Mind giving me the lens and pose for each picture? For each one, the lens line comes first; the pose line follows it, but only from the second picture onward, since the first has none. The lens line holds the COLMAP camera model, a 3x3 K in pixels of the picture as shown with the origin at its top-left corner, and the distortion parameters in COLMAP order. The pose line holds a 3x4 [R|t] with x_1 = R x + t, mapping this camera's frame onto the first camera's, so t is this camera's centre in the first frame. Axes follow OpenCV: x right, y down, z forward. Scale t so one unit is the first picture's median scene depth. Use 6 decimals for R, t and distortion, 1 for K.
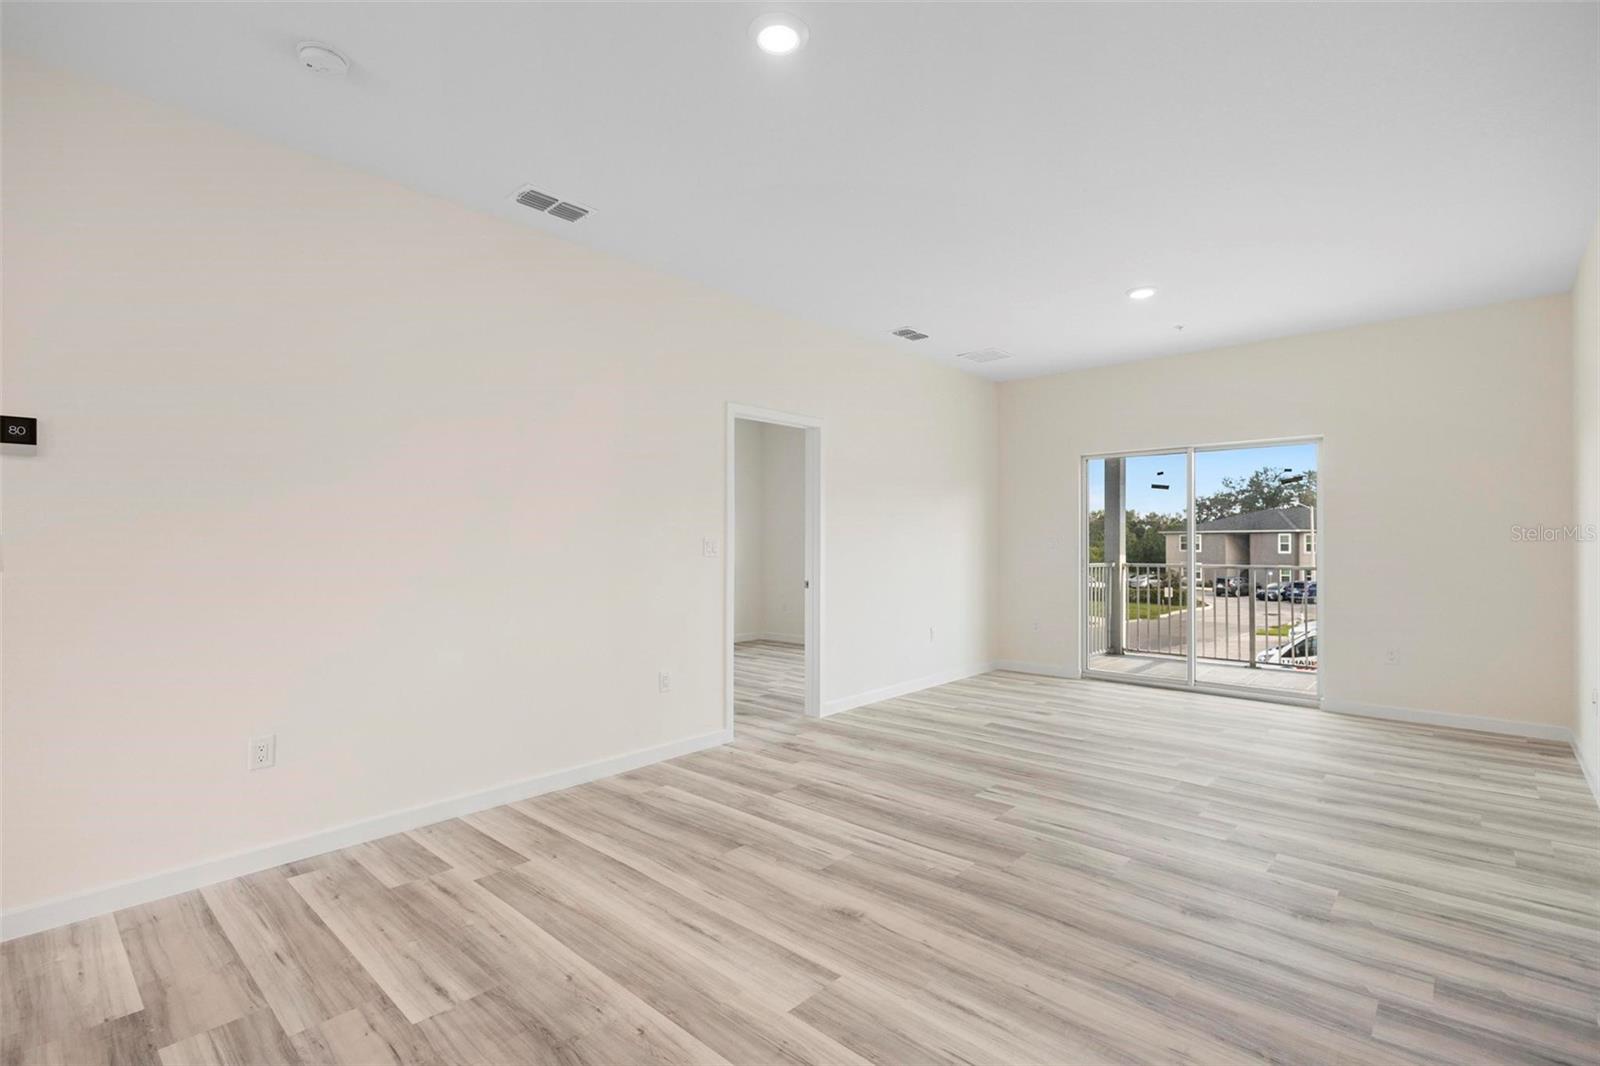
lens RADIAL K [[736.1, 0, 797.3], [0, 736.1, 546.9], [0, 0, 1]] dist [0.012565, -0.003340]
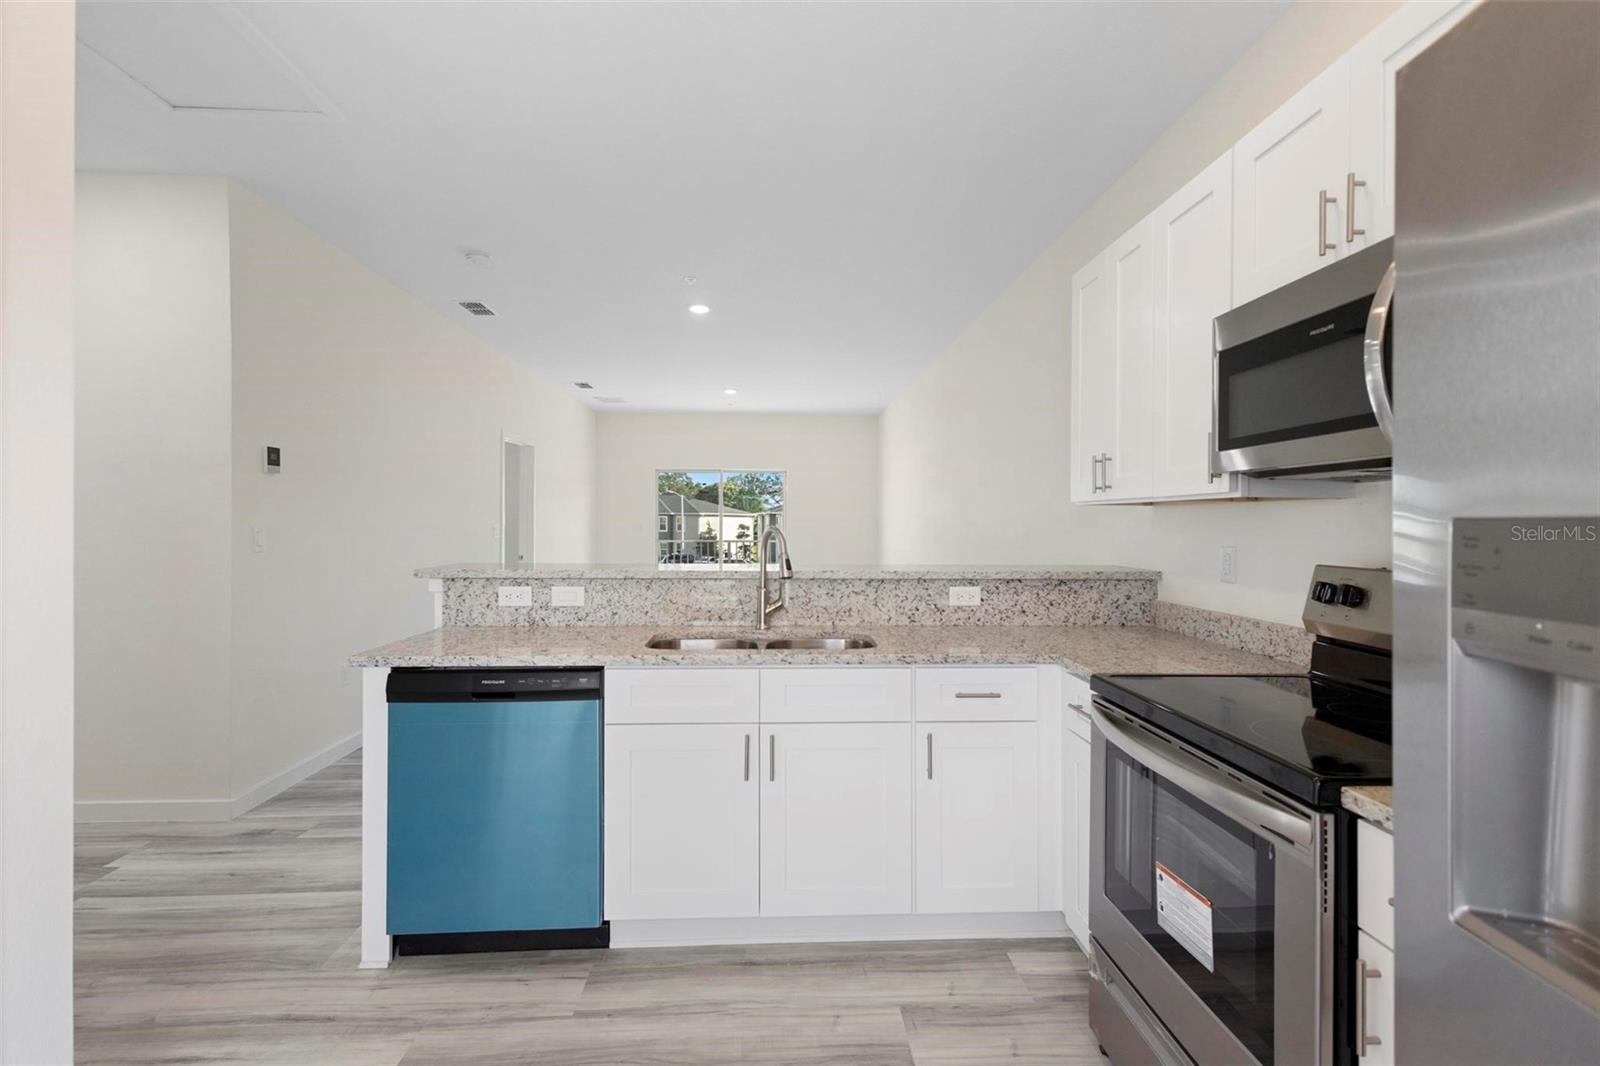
lens RADIAL K [[736.1, 0, 785.2], [0, 736.1, 519.1], [0, 0, 1]] dist [0.012565, -0.003340]
pose [[0.715001, 0.002297, 0.699119, -1.097164], [0.005452, 0.999946, -0.008861, -0.013919], [-0.699102, 0.010147, 0.714950, -0.611166]]
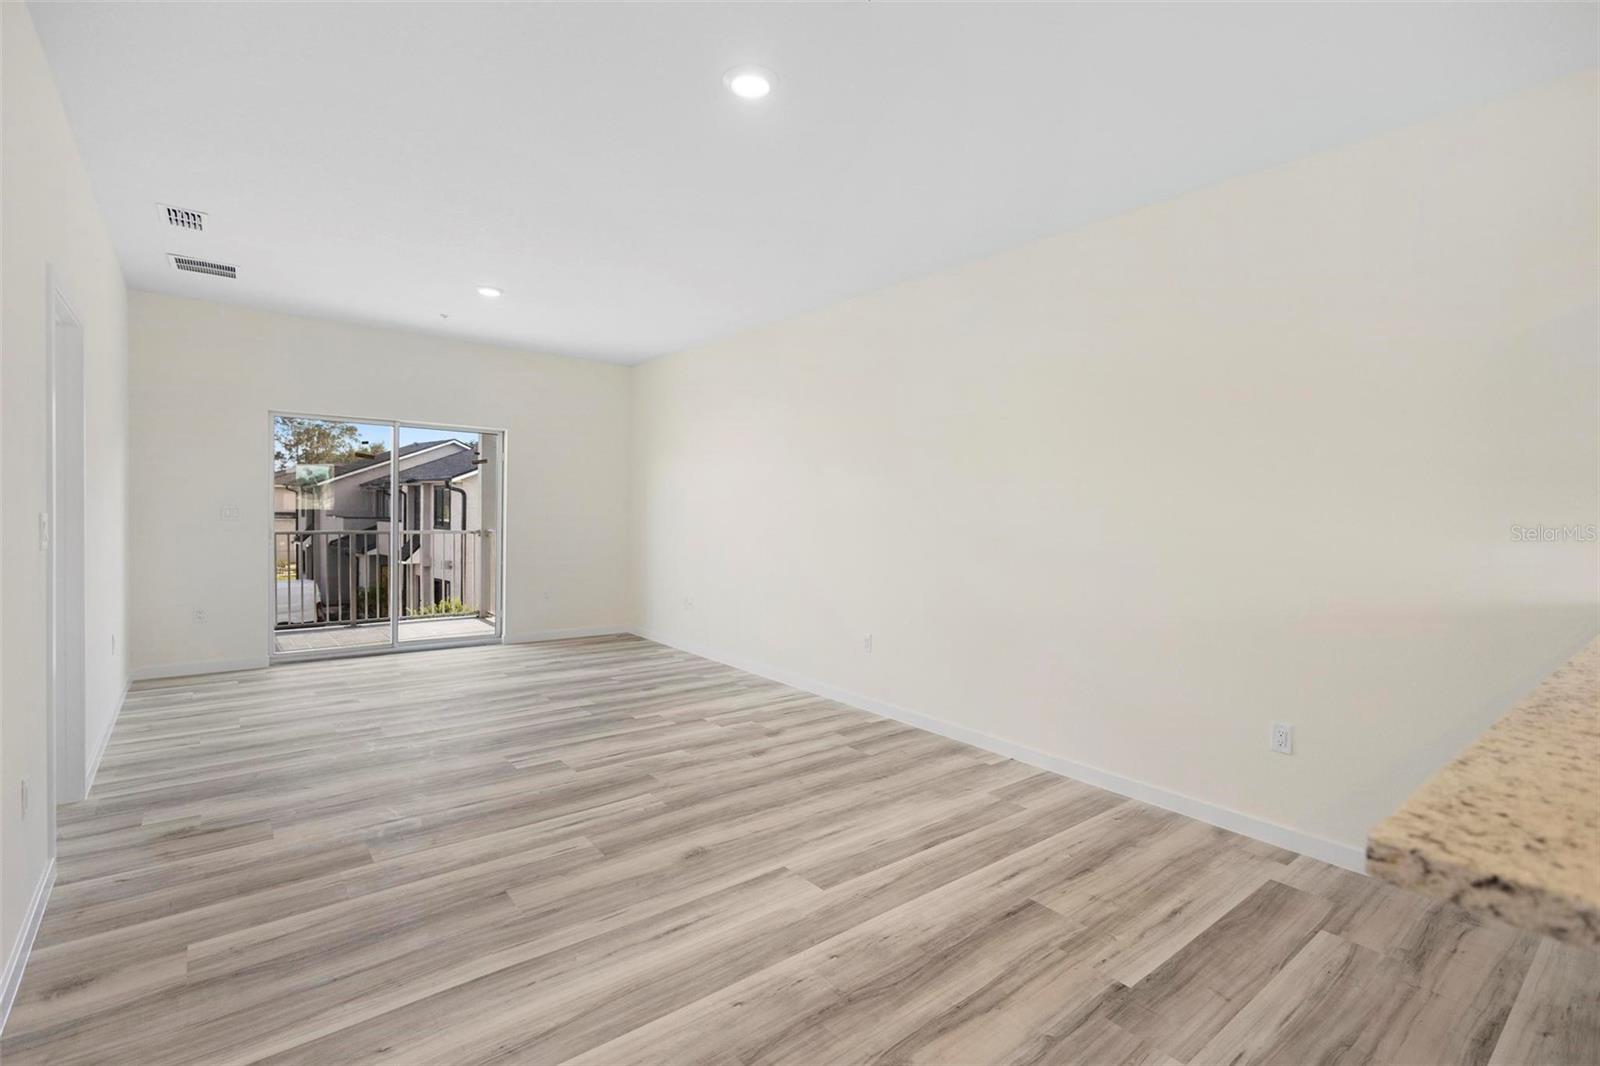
lens RADIAL K [[736.1, 0, 798.3], [0, 736.1, 540.6], [0, 0, 1]] dist [0.012565, -0.003340]
pose [[0.152917, -0.039473, 0.987450, -0.871828], [-0.013630, 0.999023, 0.042046, -0.035959], [-0.988145, -0.019888, 0.152230, 0.572892]]
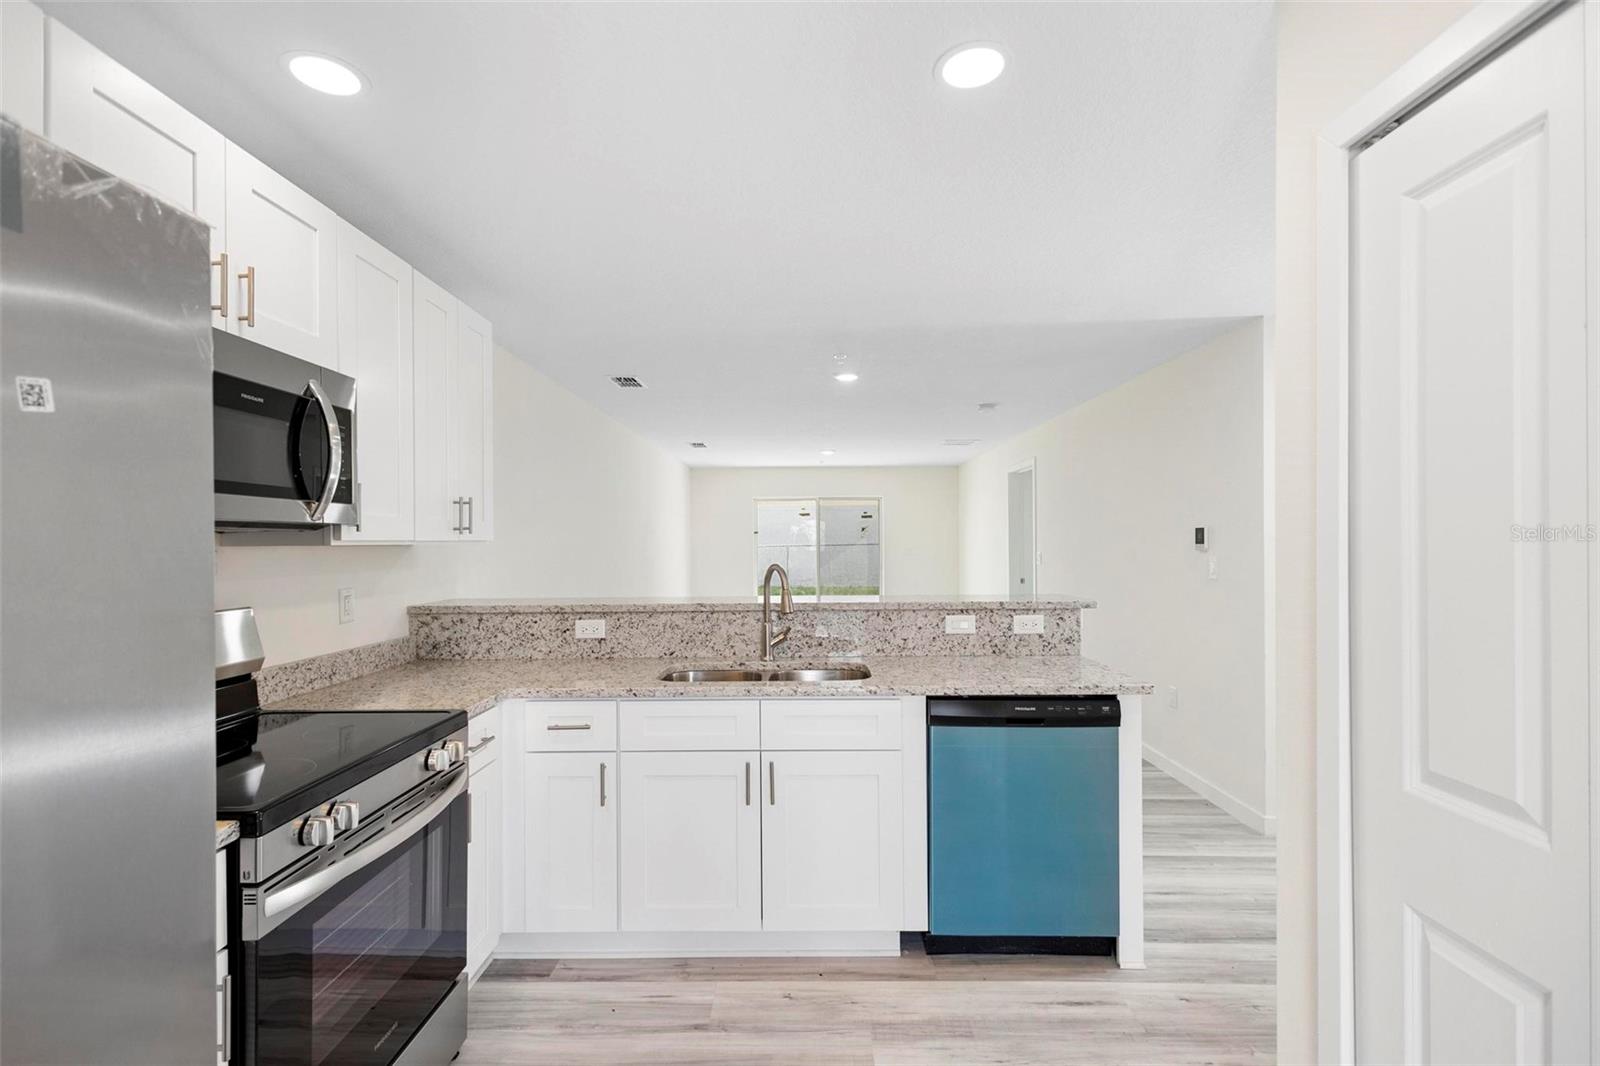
lens RADIAL K [[736.1, 0, 792.9], [0, 736.1, 544.5], [0, 0, 1]] dist [0.012565, -0.003340]
pose [[-0.745287, 0.004805, -0.666726, -0.412259], [-0.002777, 0.999943, 0.010311, -0.044388], [0.666738, 0.009536, -0.745231, 0.168323]]
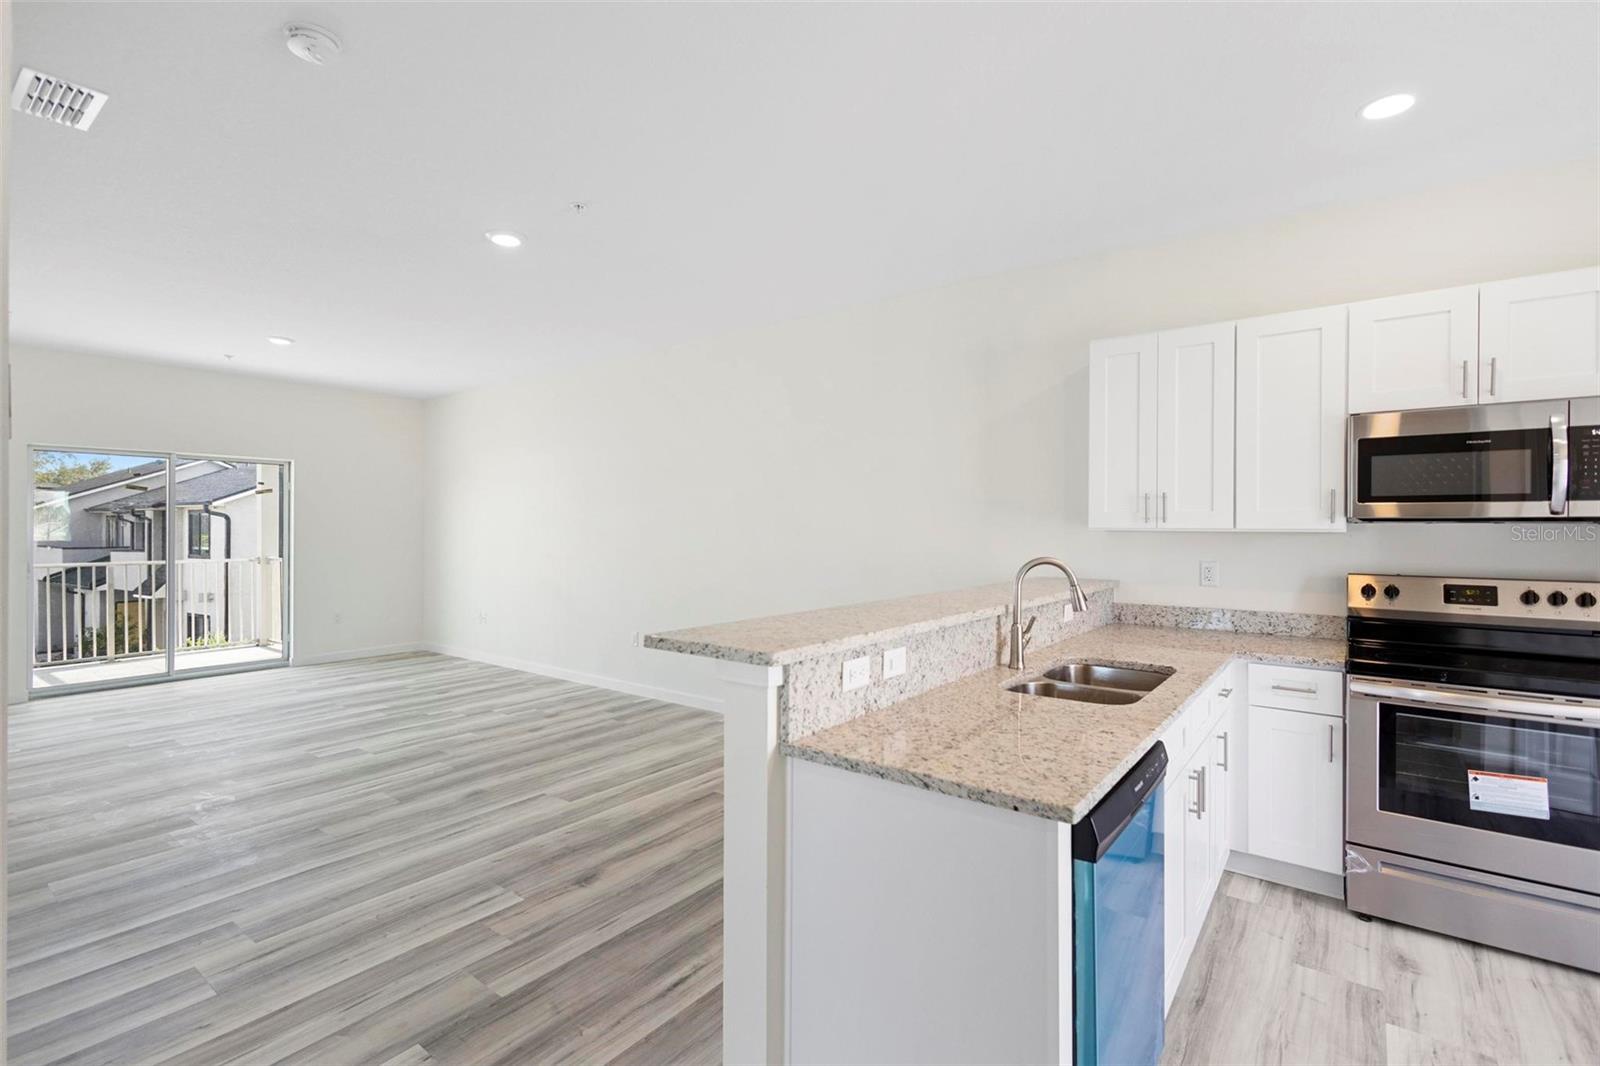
lens RADIAL K [[736.1, 0, 798.3], [0, 736.1, 530.0], [0, 0, 1]] dist [0.012565, -0.003340]
pose [[-0.085722, -0.005674, 0.996303, -1.298886], [0.006931, 0.999956, 0.006291, -0.050960], [-0.996295, 0.007444, -0.085679, 0.384687]]
